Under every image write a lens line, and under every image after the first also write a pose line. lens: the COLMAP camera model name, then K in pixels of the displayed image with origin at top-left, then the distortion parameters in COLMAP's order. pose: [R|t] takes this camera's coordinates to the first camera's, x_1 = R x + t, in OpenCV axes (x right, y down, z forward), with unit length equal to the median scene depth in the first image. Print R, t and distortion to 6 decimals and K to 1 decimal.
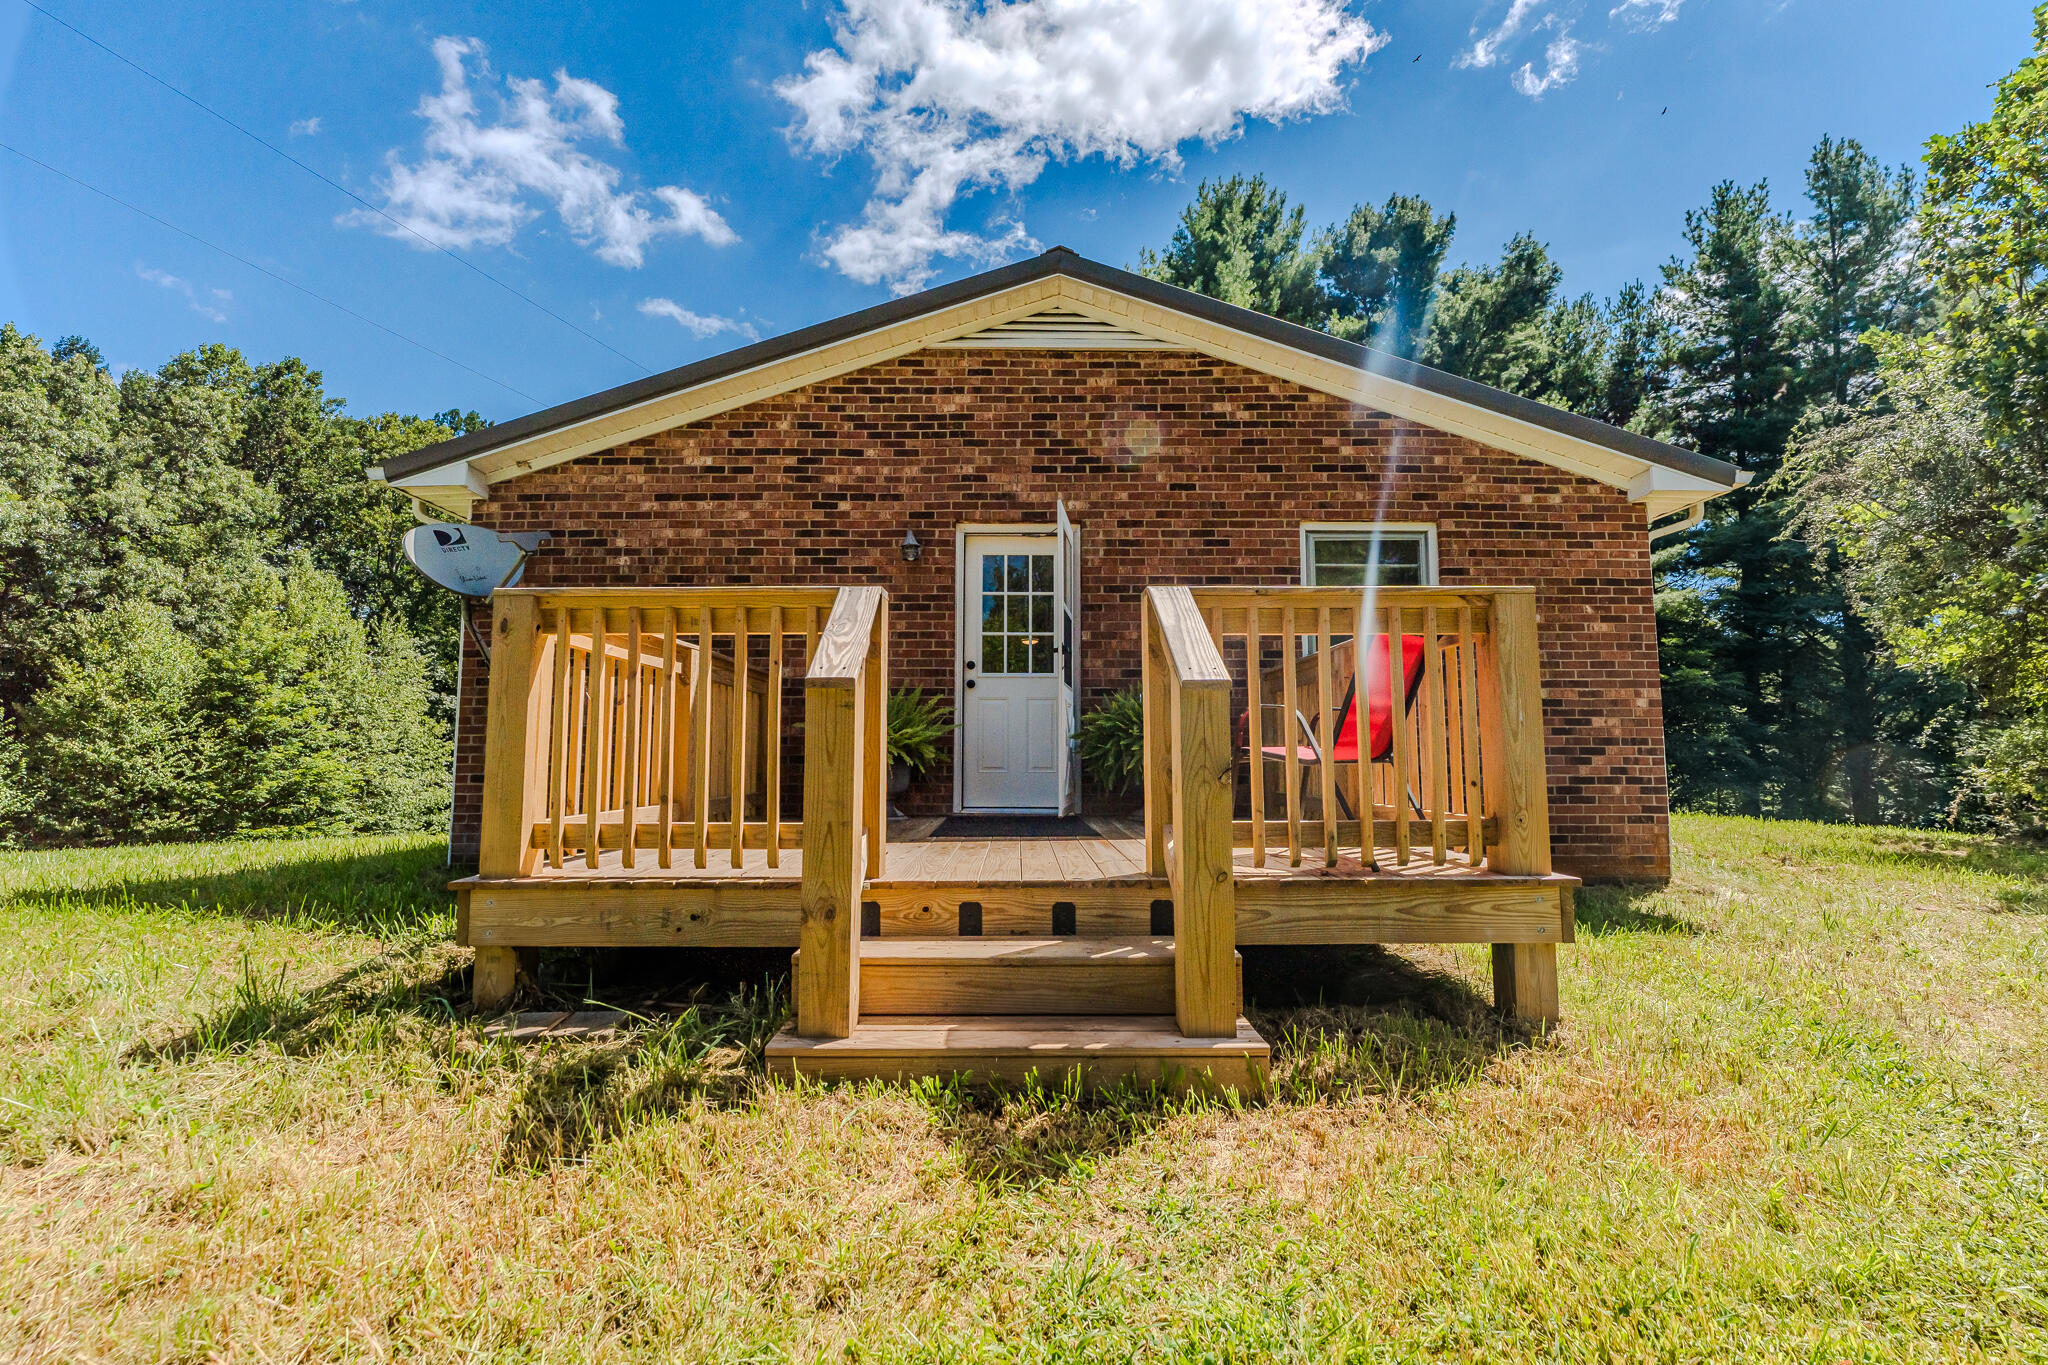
lens RADIAL K [[861.3, 0, 1025.0], [0, 861.3, 691.0], [0, 0, 1]] dist [-0.004707, -0.000334]
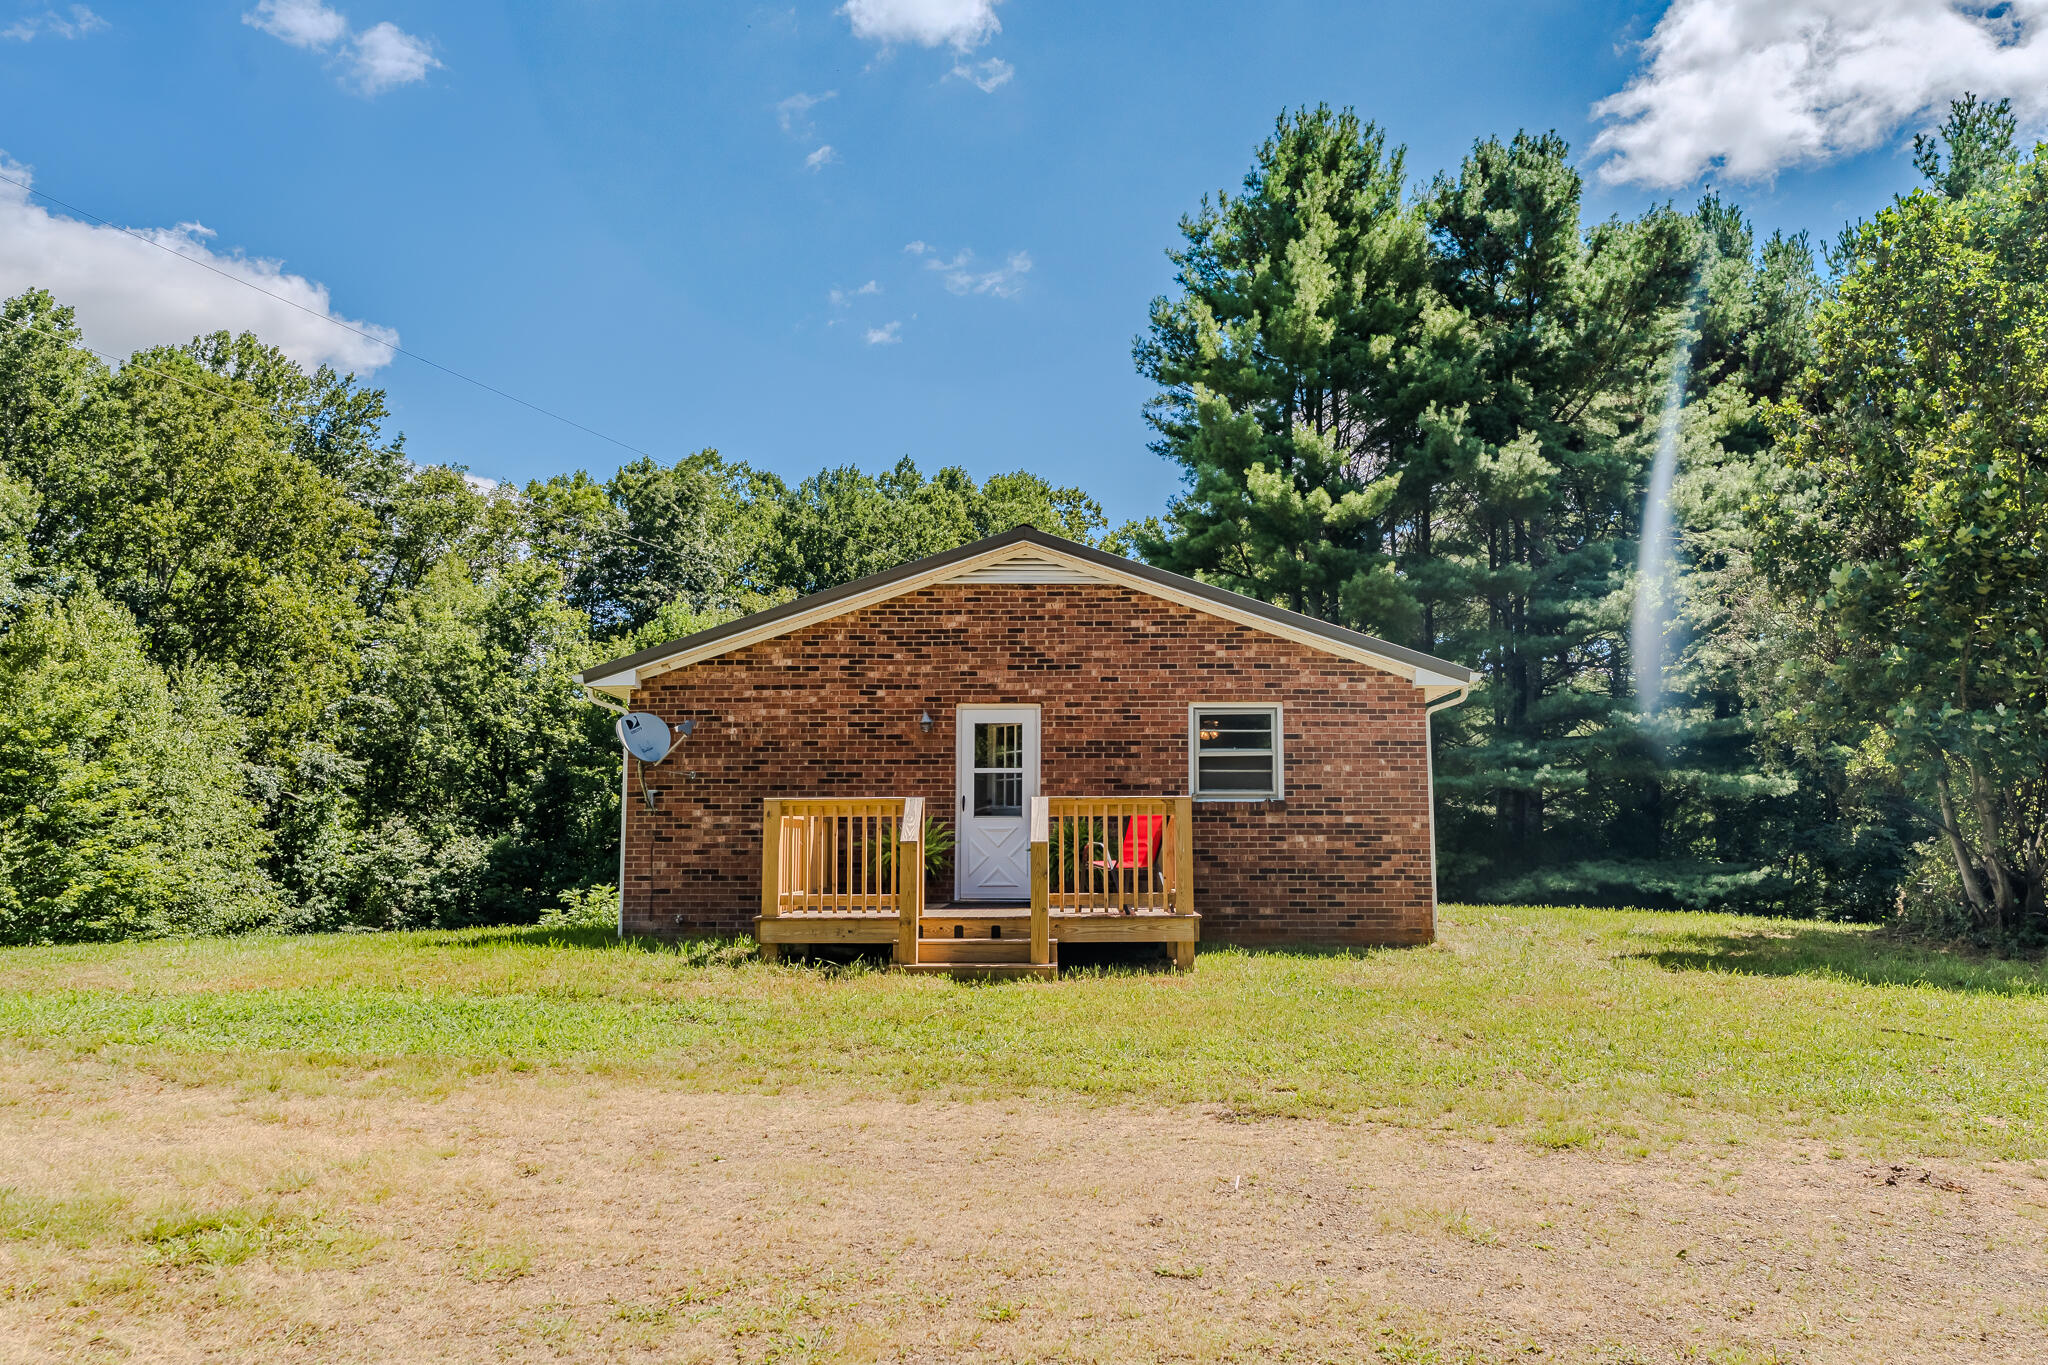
lens RADIAL K [[1466.5, 0, 1077.6], [0, 1466.5, 672.9], [0, 0, 1]] dist [-0.009324, 0.002096]
pose [[0.999975, -0.003379, -0.006163, 0.143797], [0.003129, 0.999185, -0.040242, -0.146091], [0.006294, 0.040221, 0.999171, -1.515052]]
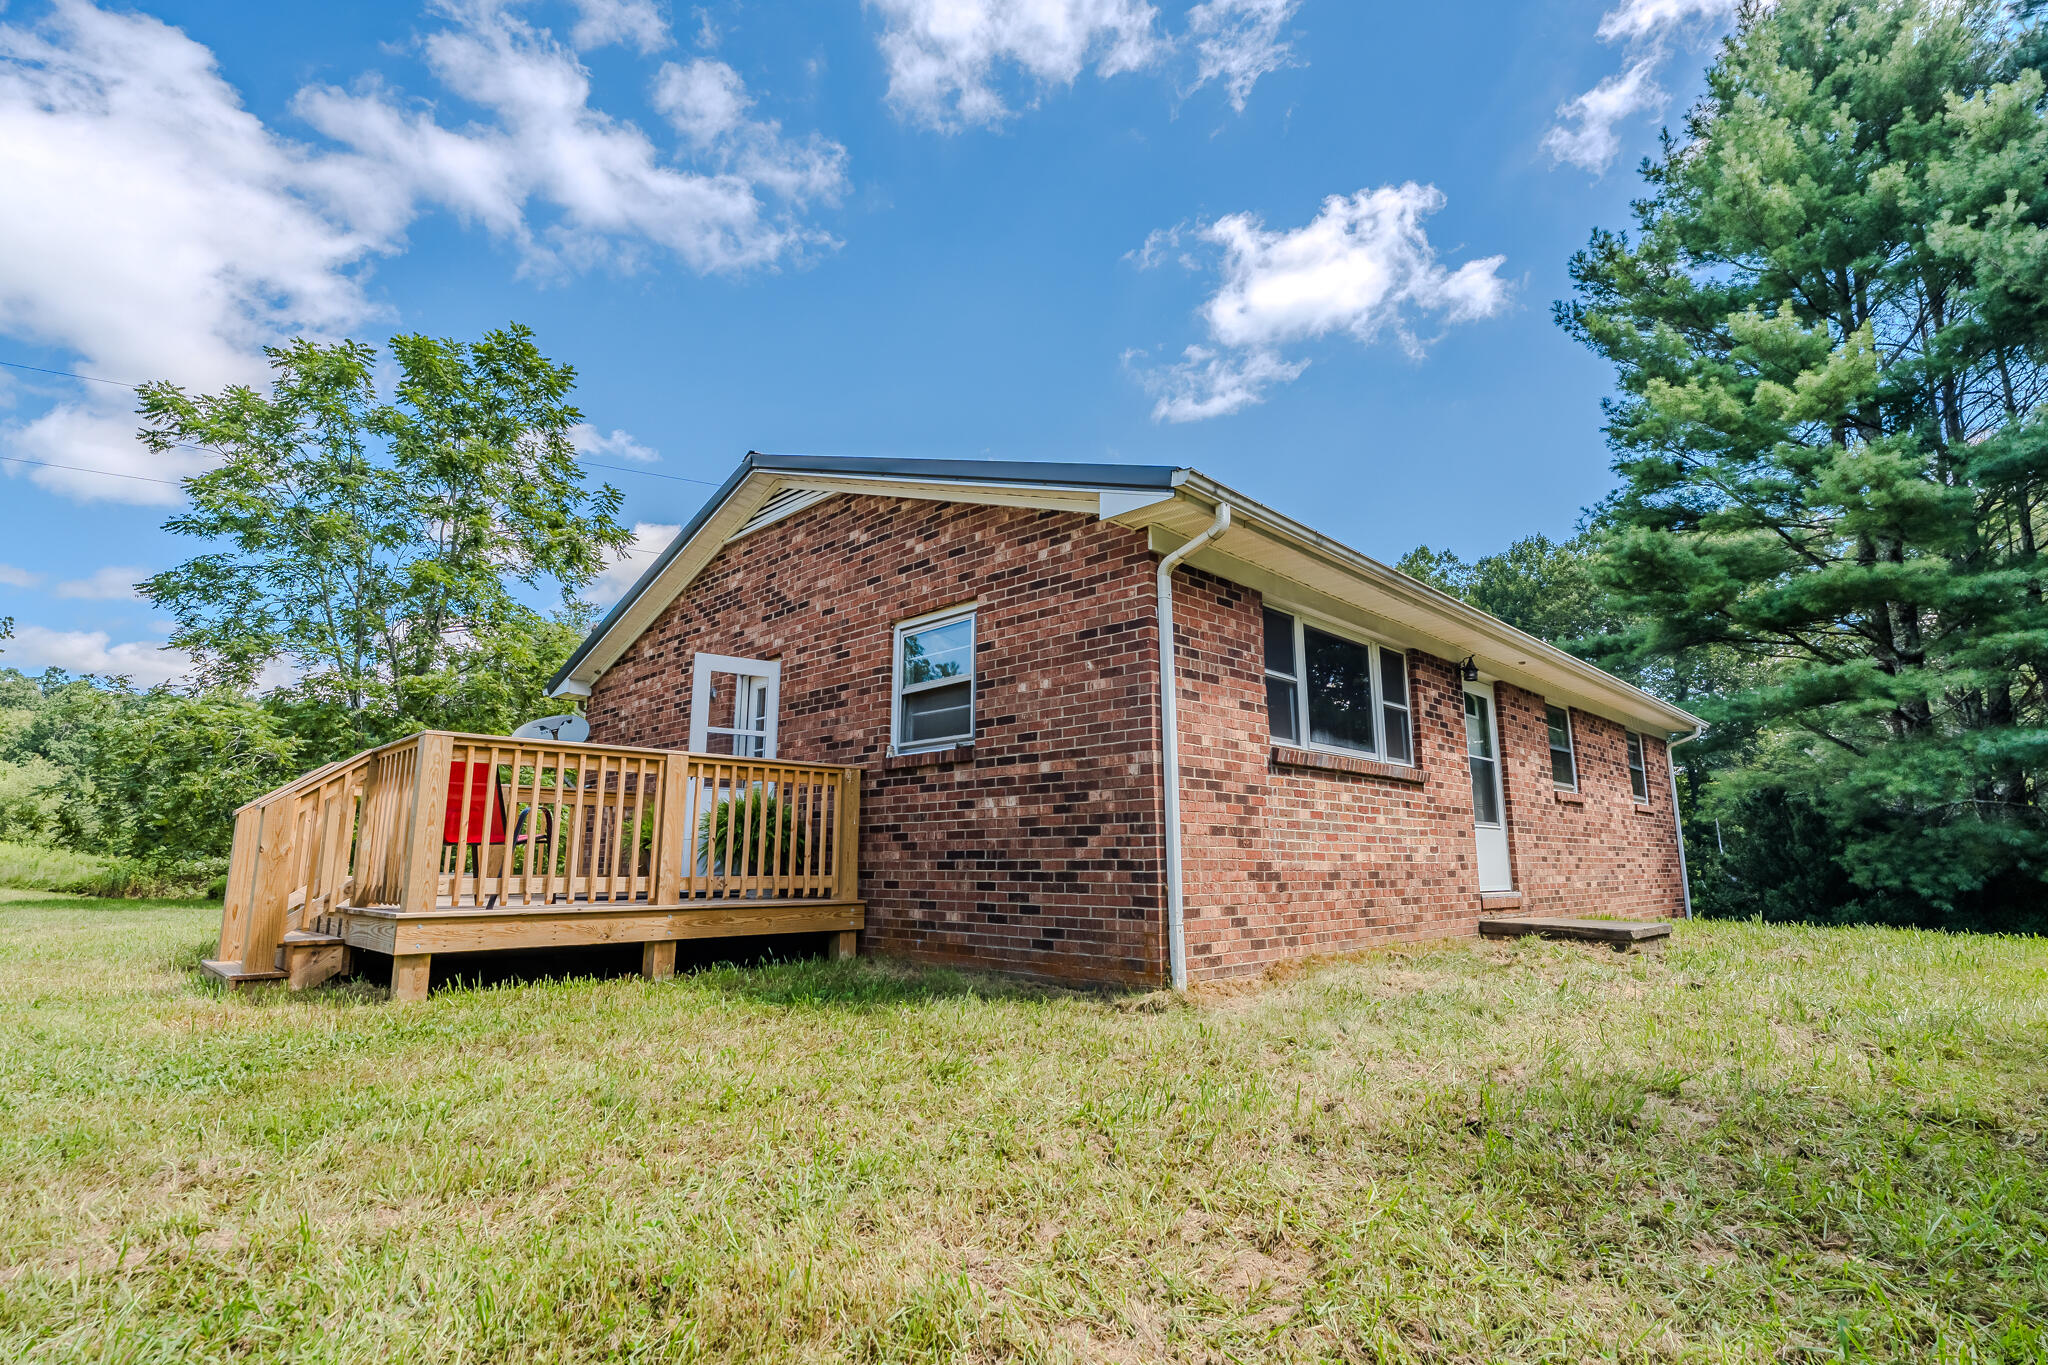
lens RADIAL K [[964.9, 0, 1029.7], [0, 964.9, 685.8], [0, 0, 1]] dist [0.004631, 0.000531]
pose [[0.710476, -0.131273, -0.691369, 1.264936], [0.066151, 0.990555, -0.120101, 0.037645], [0.700605, 0.039594, 0.712450, 0.262216]]
